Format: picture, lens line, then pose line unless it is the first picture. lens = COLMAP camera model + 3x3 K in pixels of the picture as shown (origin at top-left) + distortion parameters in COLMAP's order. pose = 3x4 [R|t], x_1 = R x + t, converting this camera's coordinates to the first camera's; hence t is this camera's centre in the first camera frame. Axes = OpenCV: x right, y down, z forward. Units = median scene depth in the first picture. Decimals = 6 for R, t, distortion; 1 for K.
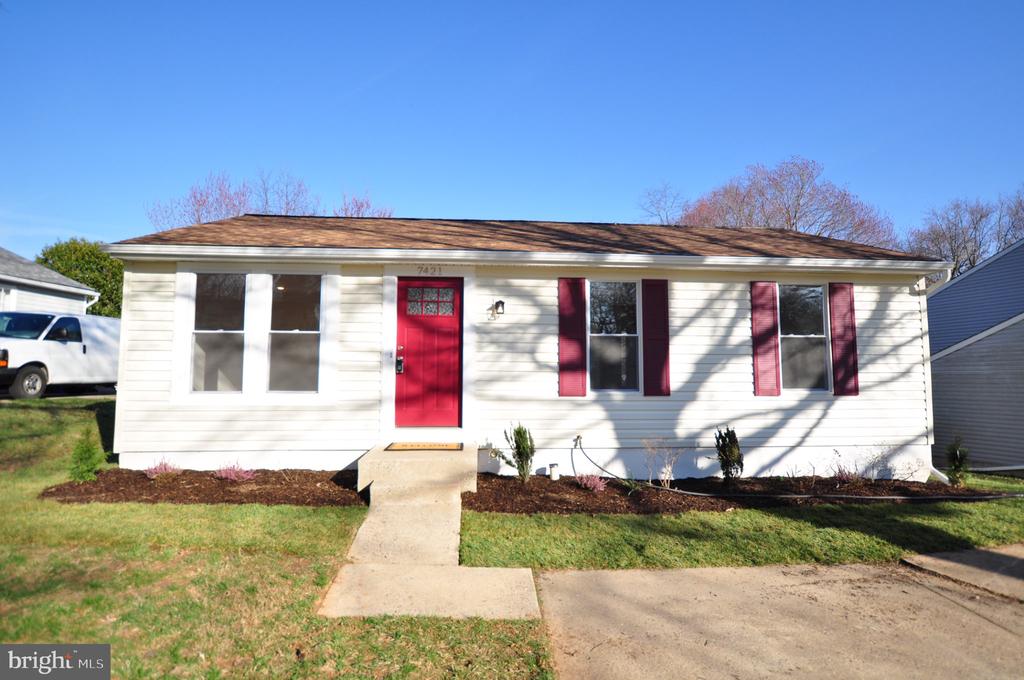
lens RADIAL K [[521.4, 0, 518.6], [0, 521.4, 336.2], [0, 0, 1]] dist [-0.013153, -0.000198]
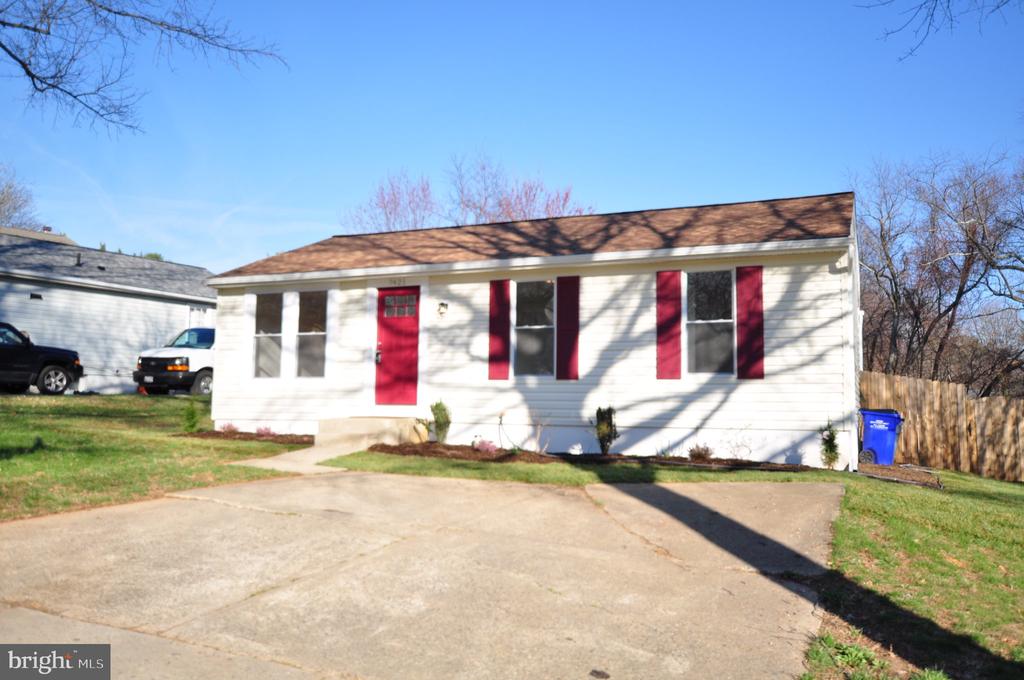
lens RADIAL K [[792.4, 0, 543.3], [0, 792.4, 328.5], [0, 0, 1]] dist [0.002335, 0.021326]
pose [[0.898594, -0.036236, -0.437283, 0.979271], [0.026349, 0.999242, -0.028659, 0.052498], [0.437990, 0.014231, 0.898867, -0.572809]]
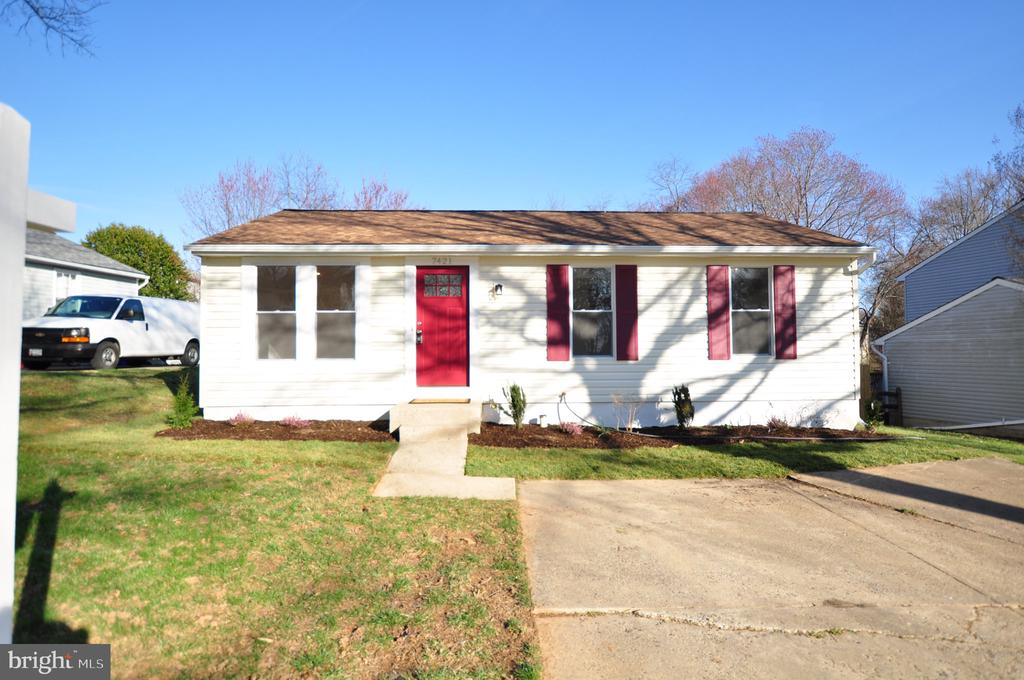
lens RADIAL K [[521.4, 0, 518.3], [0, 521.4, 336.4], [0, 0, 1]] dist [-0.013153, -0.000198]
pose [[0.999480, -0.008745, -0.031041, 0.047270], [0.010367, 0.998568, 0.052479, -0.009813], [0.030538, -0.052774, 0.998139, -0.234646]]
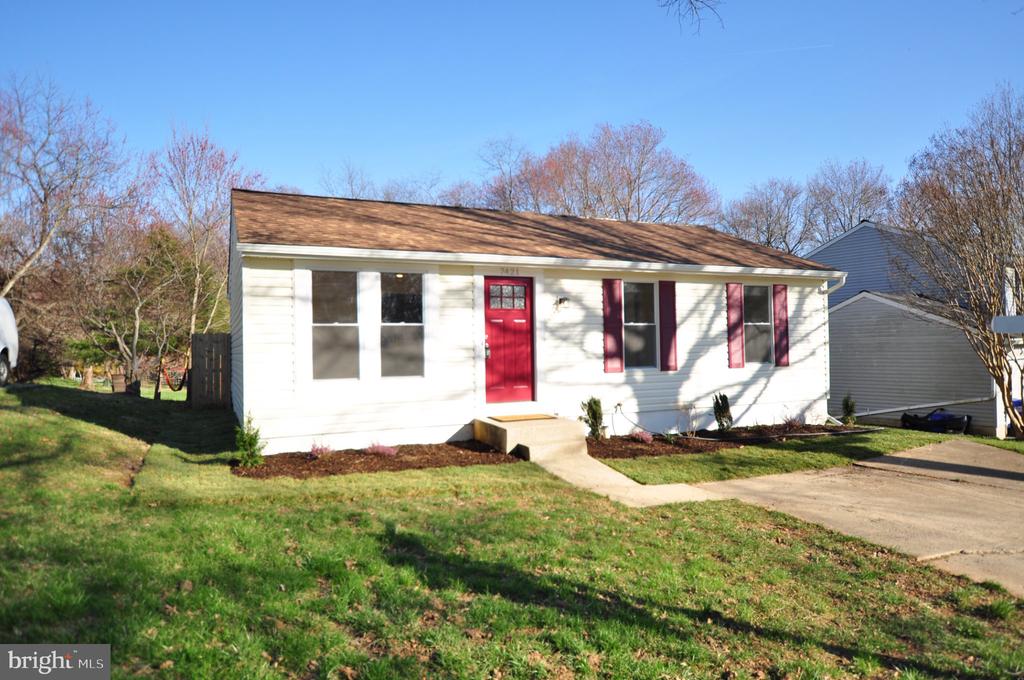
lens RADIAL K [[623.5, 0, 511.9], [0, 623.5, 339.1], [0, 0, 1]] dist [0.006337, 0.000508]
pose [[0.941100, -0.013785, 0.337846, -0.636525], [-0.008987, 0.997796, 0.065746, -0.065812], [-0.338008, -0.064910, 0.938902, -0.334410]]
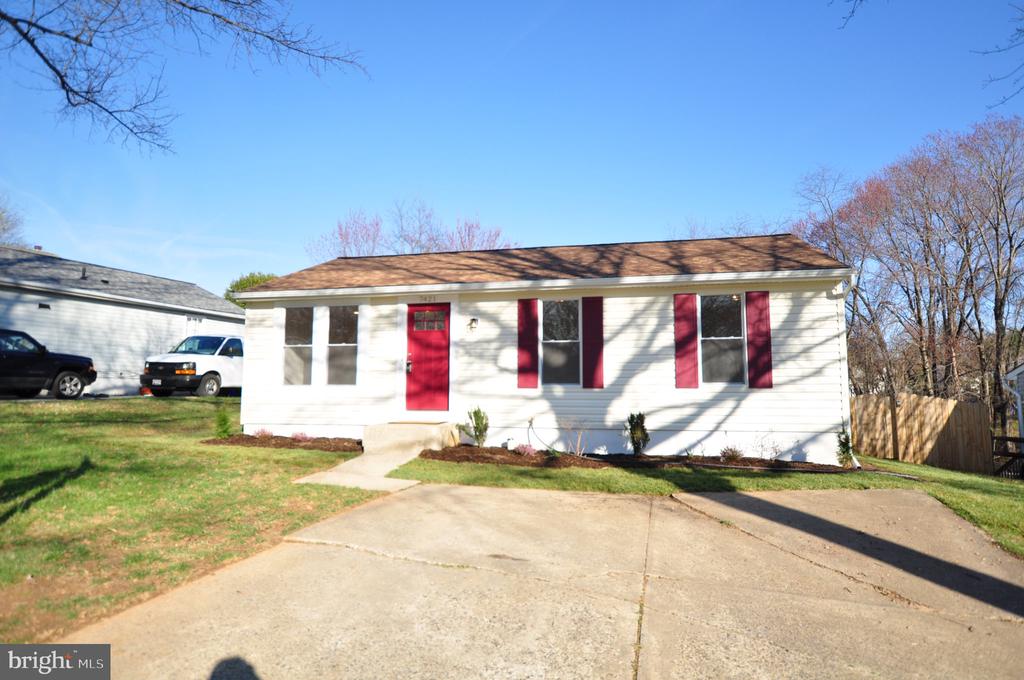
lens RADIAL K [[575.5, 0, 527.8], [0, 575.5, 336.4], [0, 0, 1]] dist [-0.005352, -0.001331]
pose [[0.958281, -0.027819, -0.284469, 0.520215], [0.022447, 0.999503, -0.022128, 0.015292], [0.284943, 0.014819, 0.958430, -0.402341]]
